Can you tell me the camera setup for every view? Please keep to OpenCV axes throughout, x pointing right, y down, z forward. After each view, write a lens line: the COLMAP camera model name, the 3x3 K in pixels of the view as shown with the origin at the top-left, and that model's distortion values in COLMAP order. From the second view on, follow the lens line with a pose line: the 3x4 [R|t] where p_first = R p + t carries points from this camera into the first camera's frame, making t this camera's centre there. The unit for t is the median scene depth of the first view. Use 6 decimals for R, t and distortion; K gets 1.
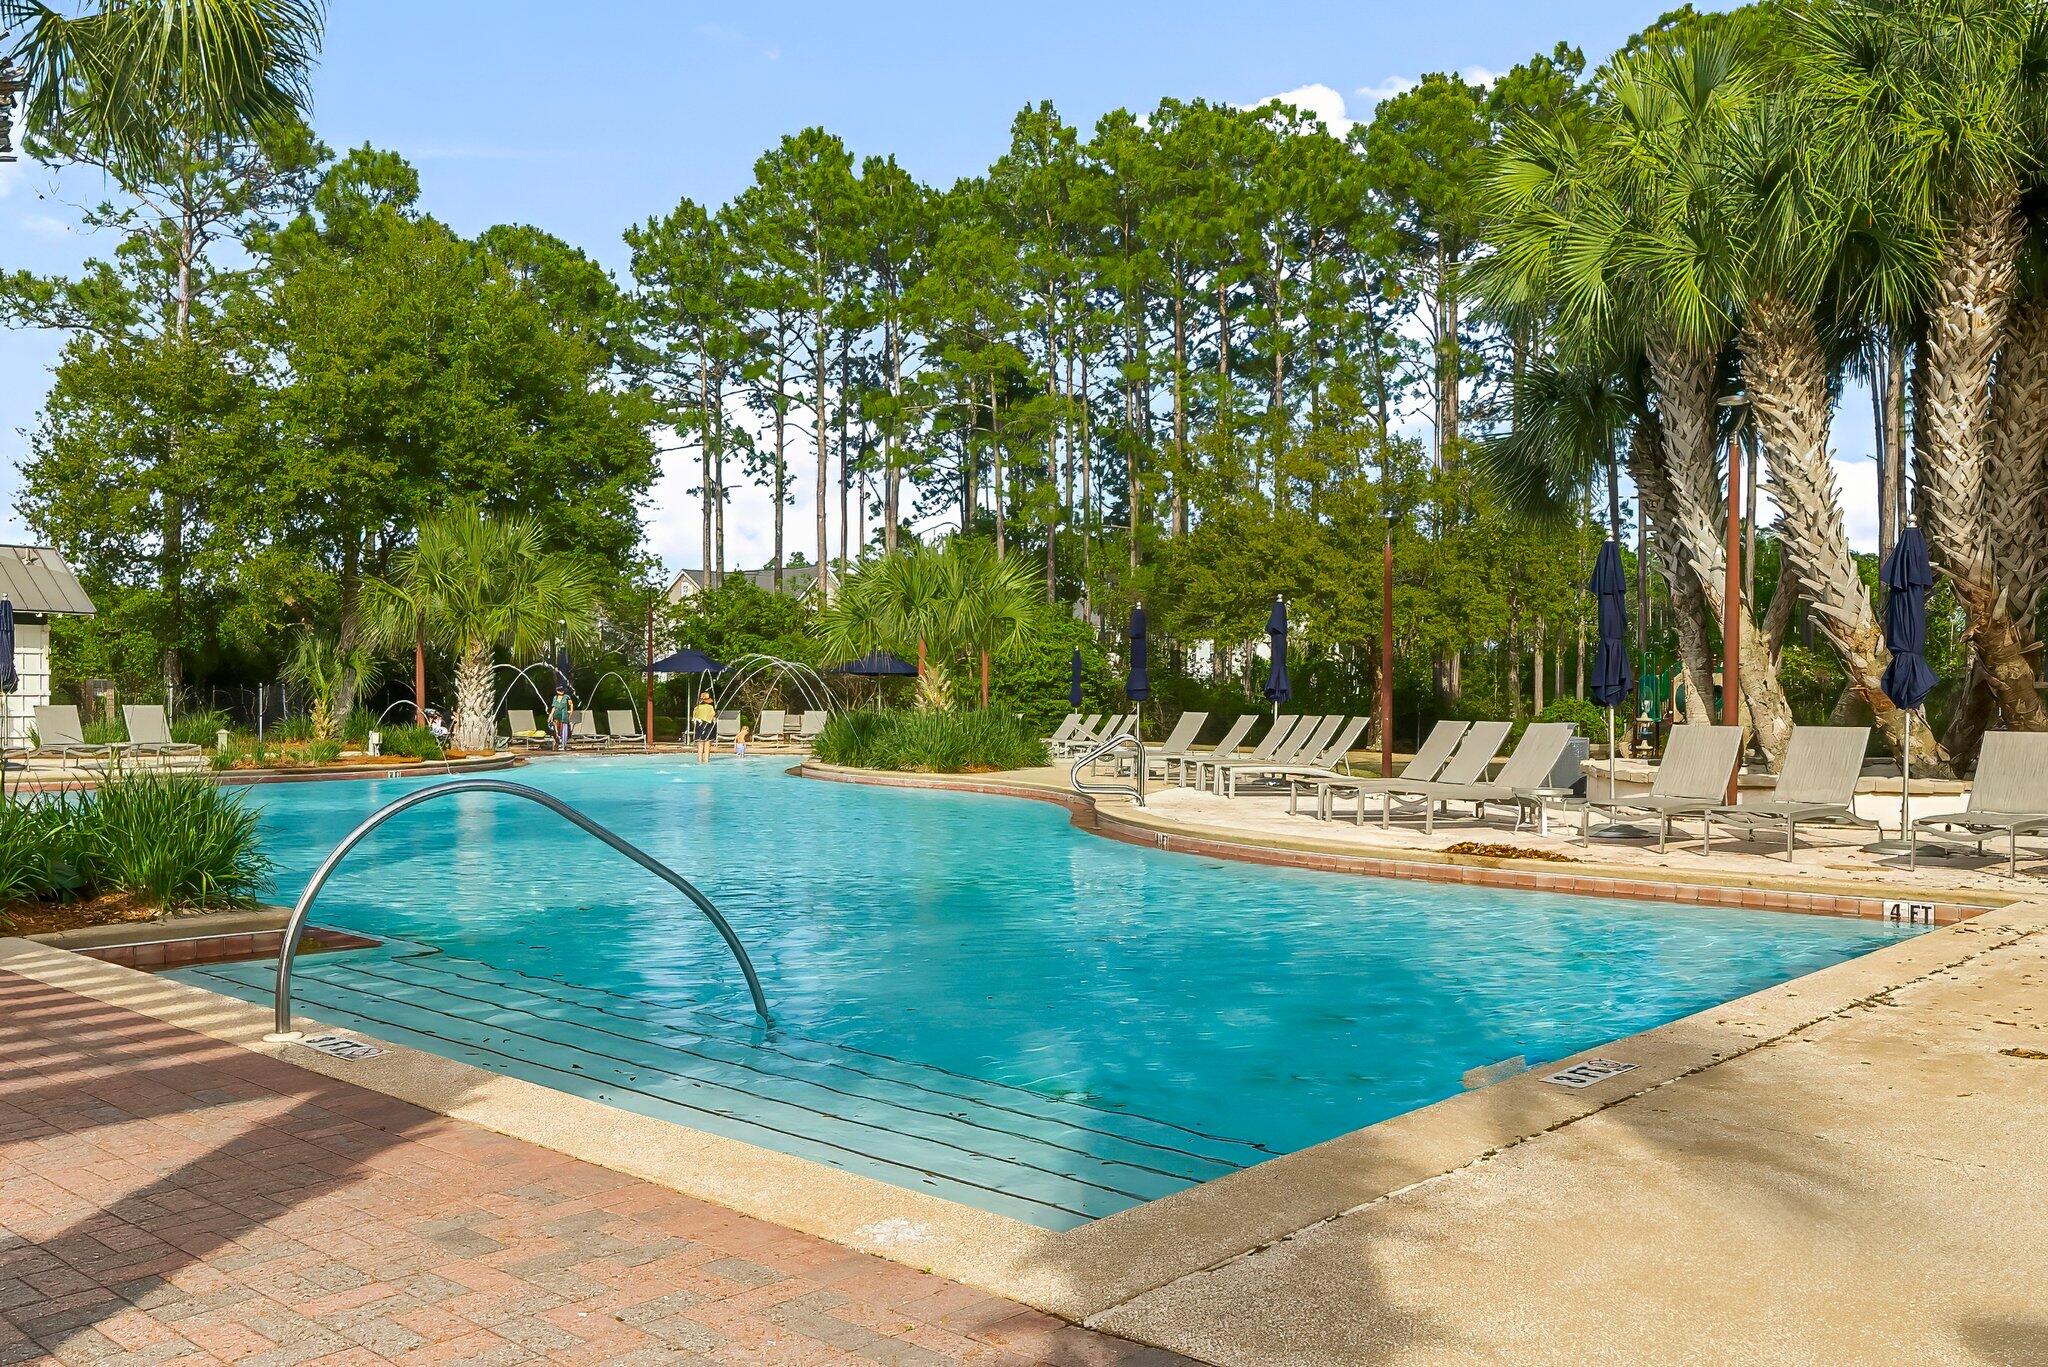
lens RADIAL K [[1641.4, 0, 1023.4], [0, 1641.4, 680.8], [0, 0, 1]] dist [-0.005075, -0.000719]
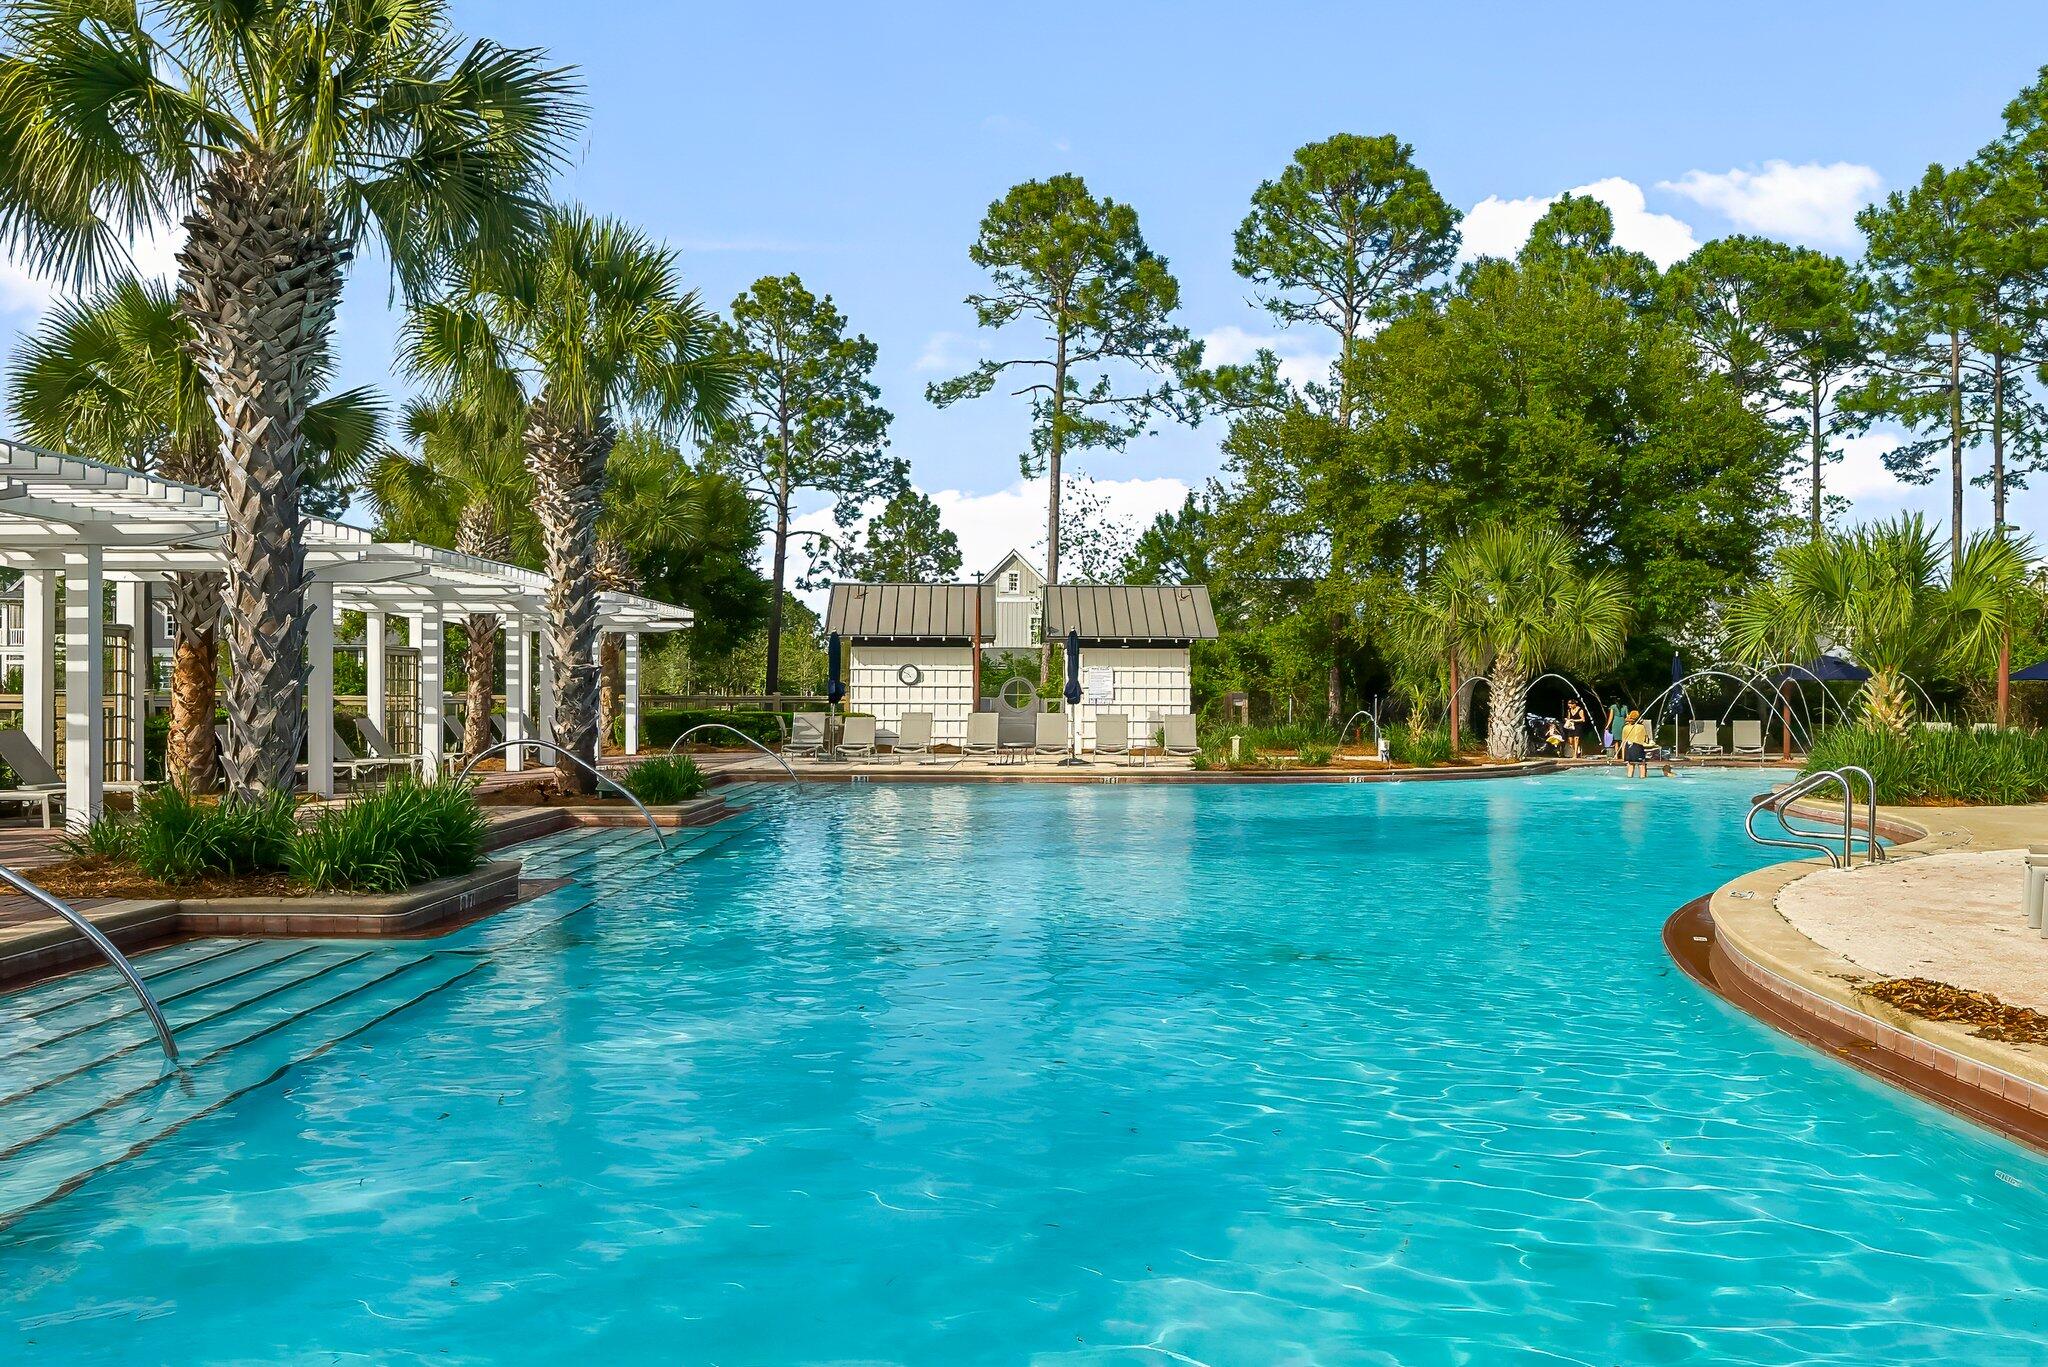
lens RADIAL K [[1437.3, 0, 1023.3], [0, 1437.3, 689.2], [0, 0, 1]] dist [-0.000908, -0.000627]
pose [[0.639569, -0.002571, -0.768729, 0.149146], [0.002910, 0.999995, -0.000923, -0.001474], [0.768728, -0.001647, 0.639574, 0.168710]]
